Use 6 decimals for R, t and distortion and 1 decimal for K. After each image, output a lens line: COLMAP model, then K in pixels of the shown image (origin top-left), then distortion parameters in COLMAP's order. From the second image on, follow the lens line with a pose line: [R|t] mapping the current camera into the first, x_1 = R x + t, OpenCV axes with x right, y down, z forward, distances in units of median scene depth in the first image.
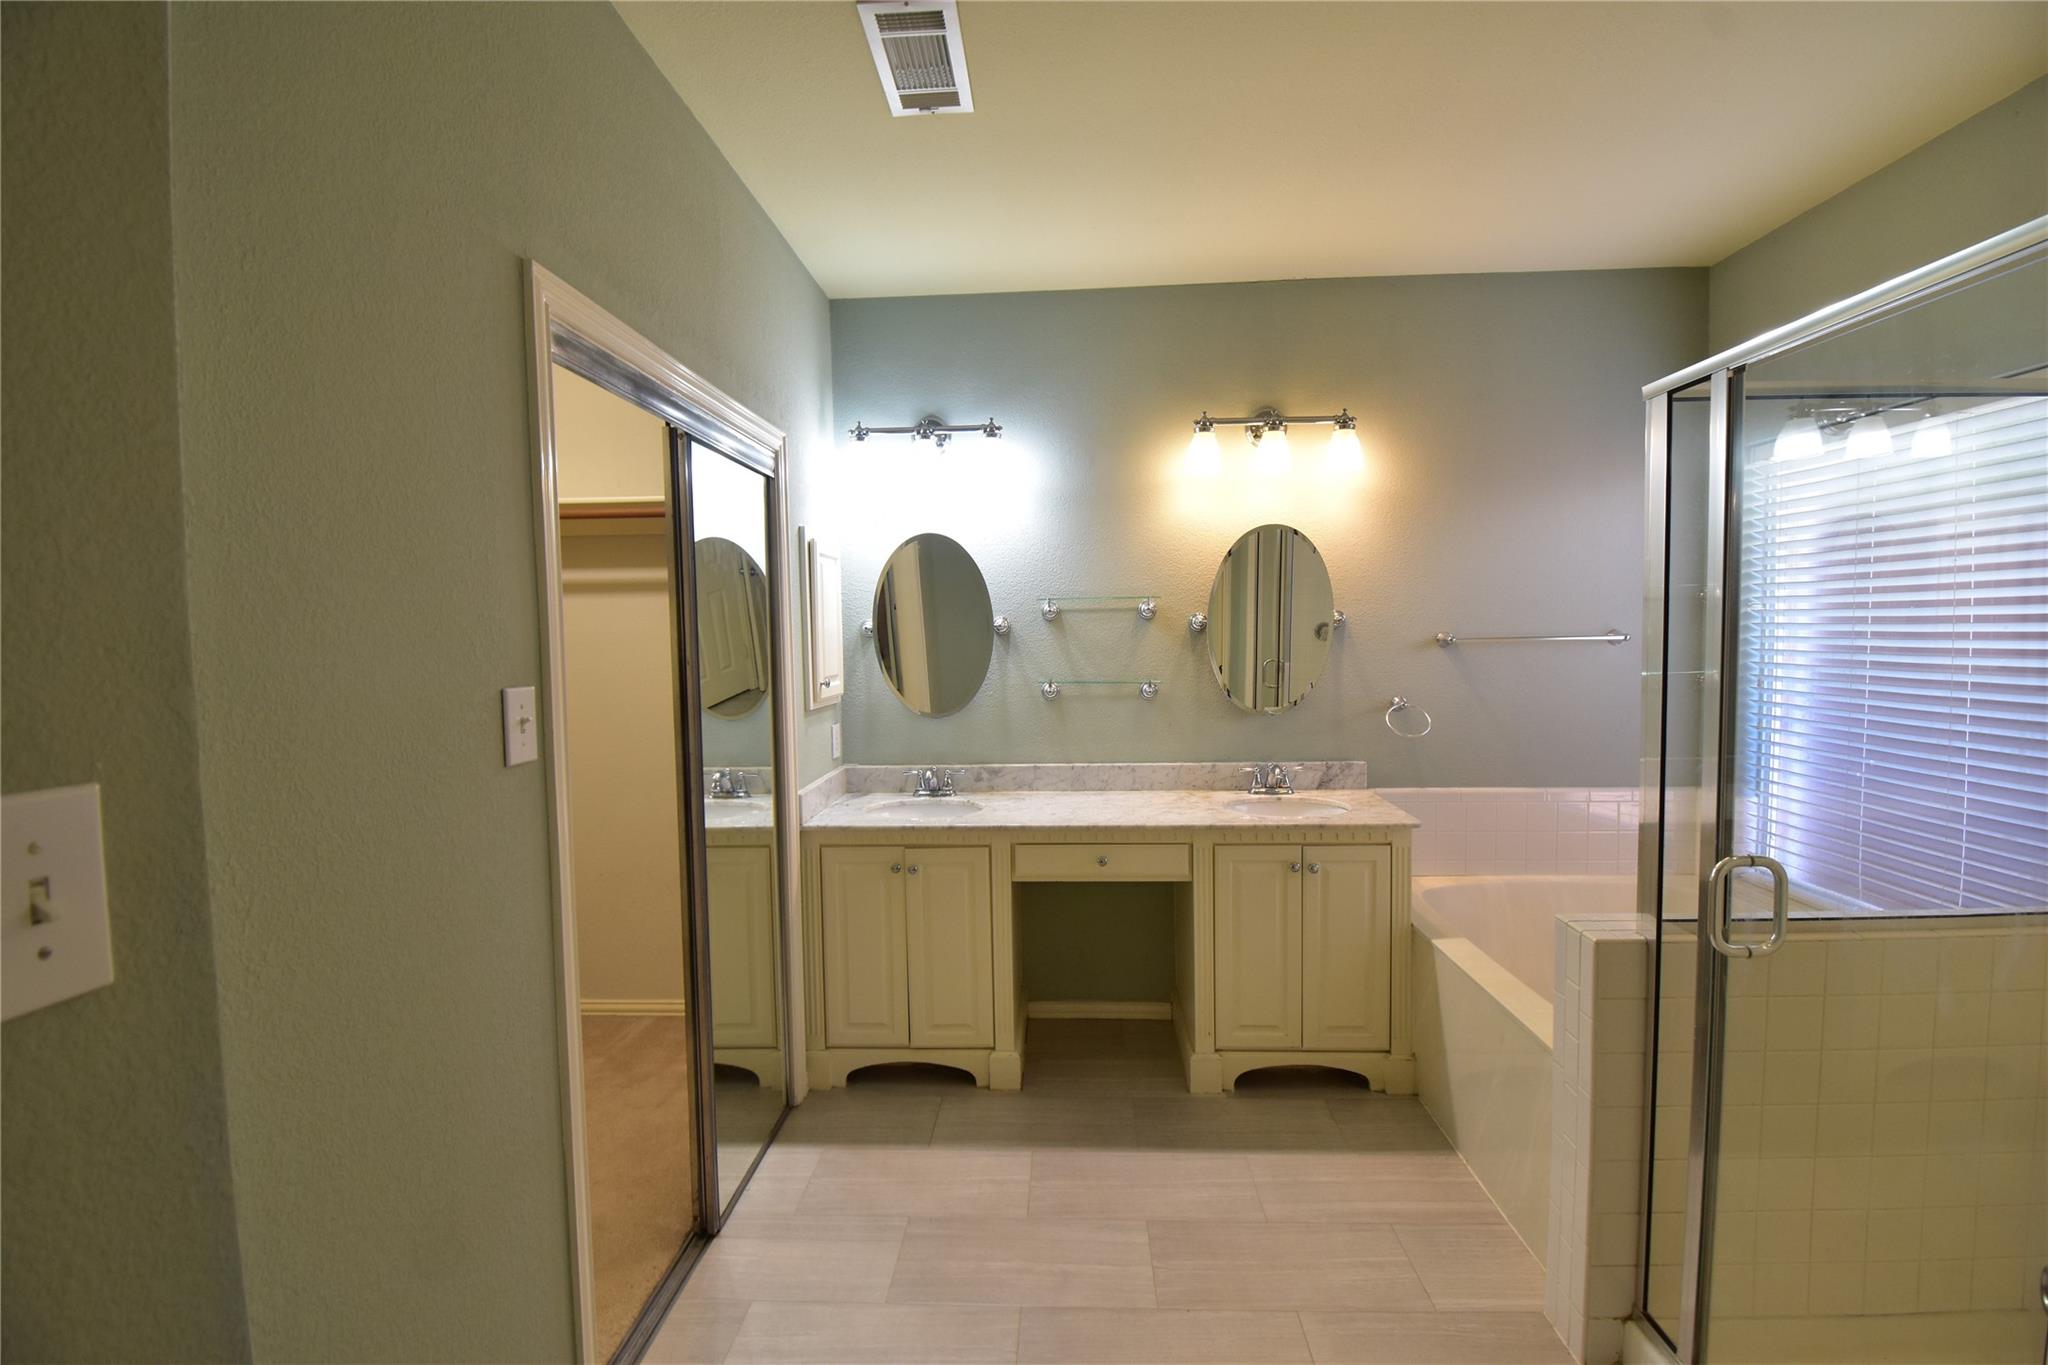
lens RADIAL K [[874.4, 0, 1024.0], [0, 874.4, 682.5], [0, 0, 1]] dist [-0.000011, -0.000048]
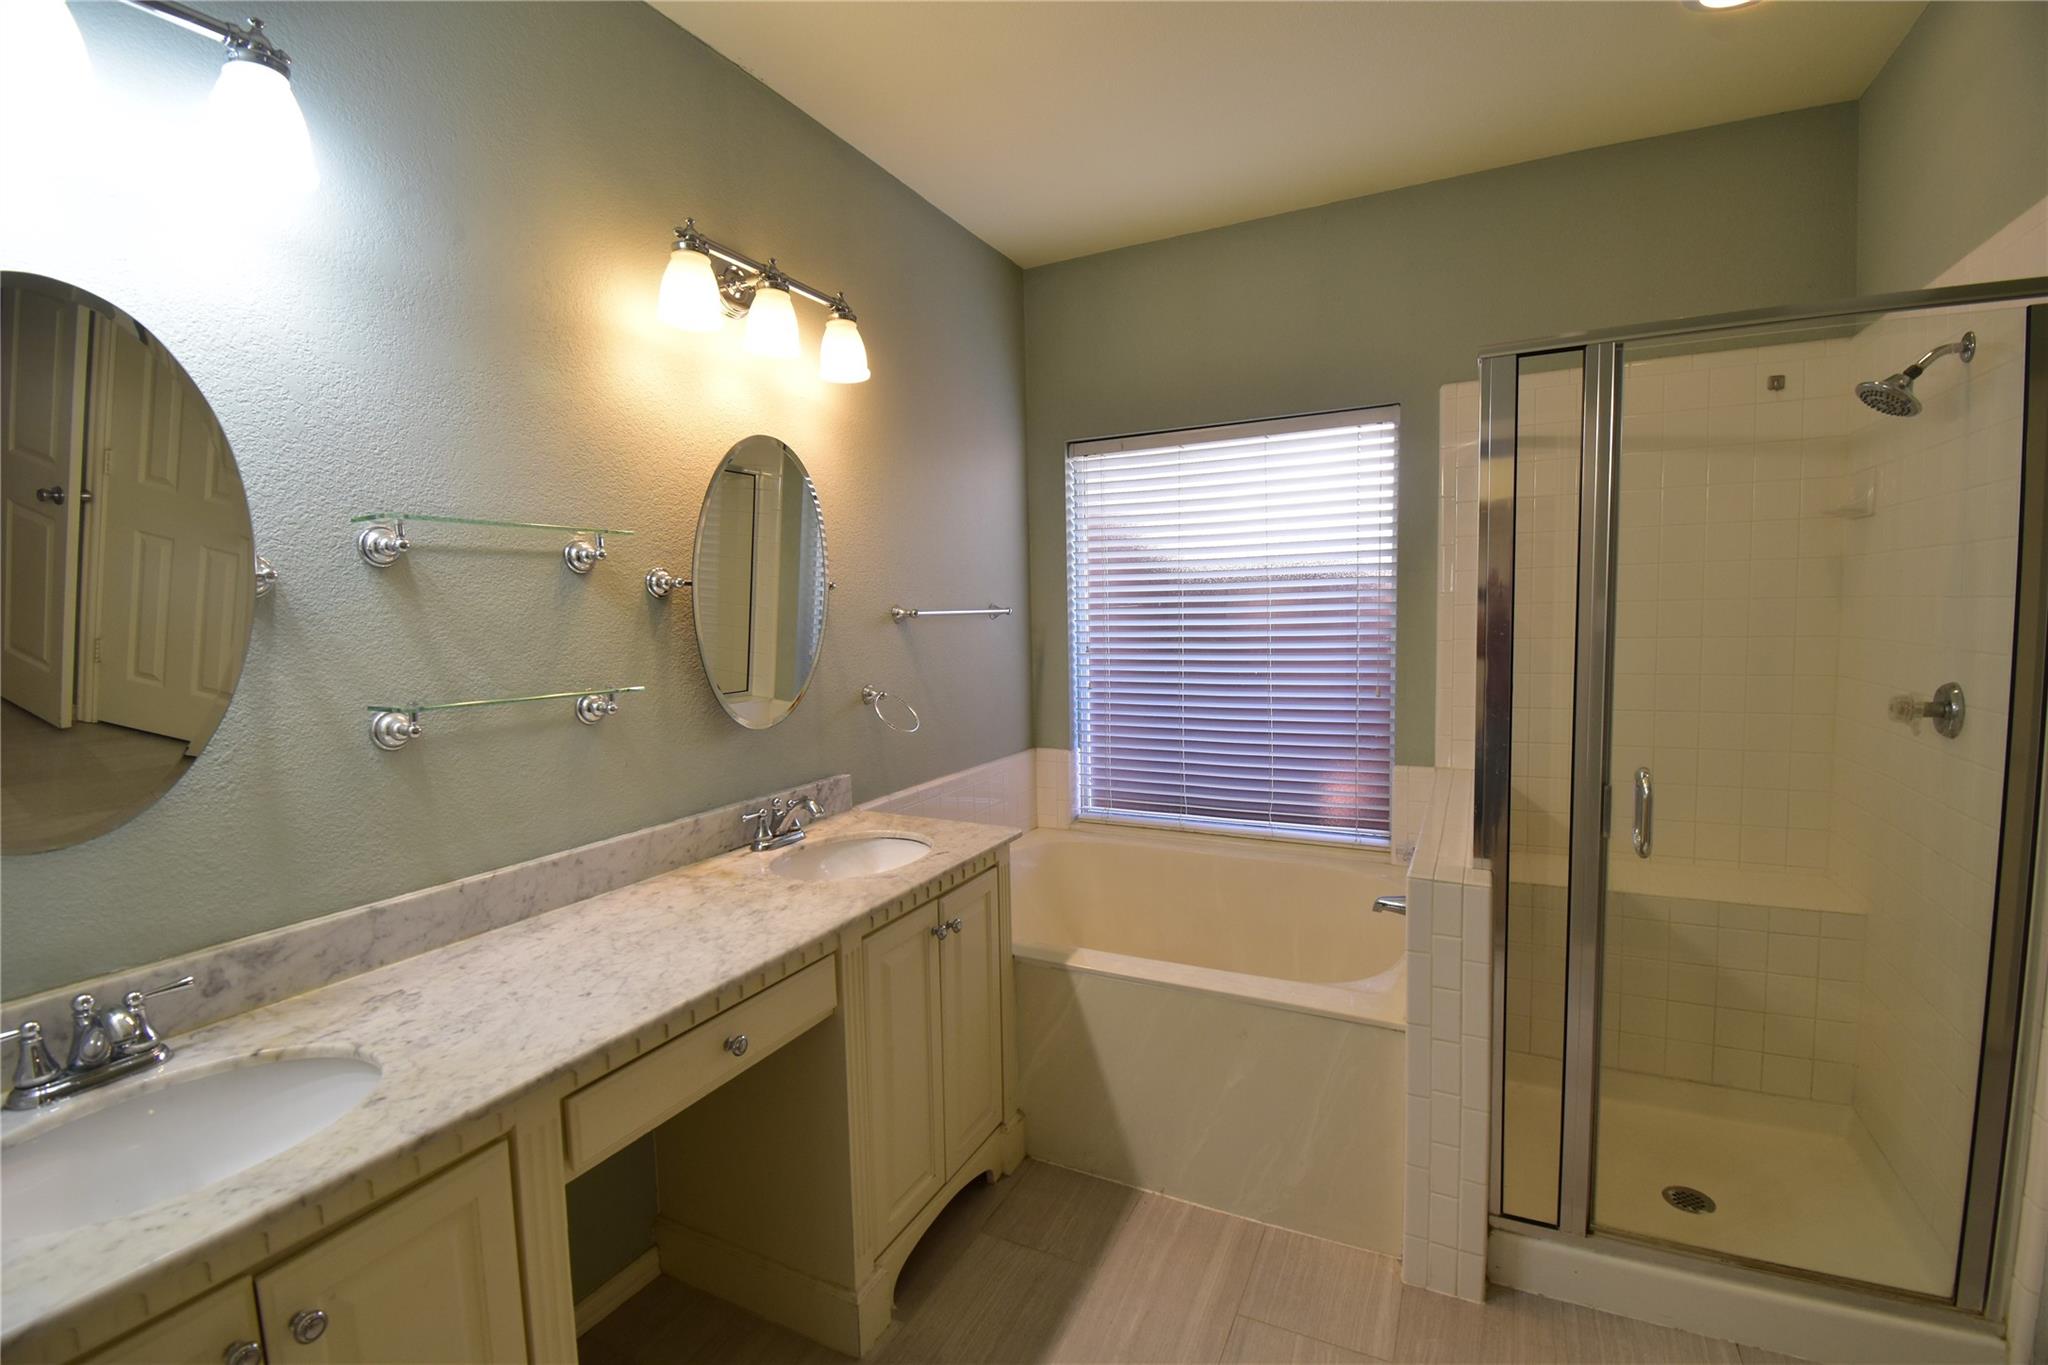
lens RADIAL K [[912.5, 0, 1024.0], [0, 912.5, 682.5], [0, 0, 1]] dist [0.001860, -0.000236]
pose [[0.402608, -0.068350, 0.912817, -0.264109], [0.068029, 0.996685, 0.044625, -0.013352], [-0.912841, 0.044132, 0.405923, 0.533912]]
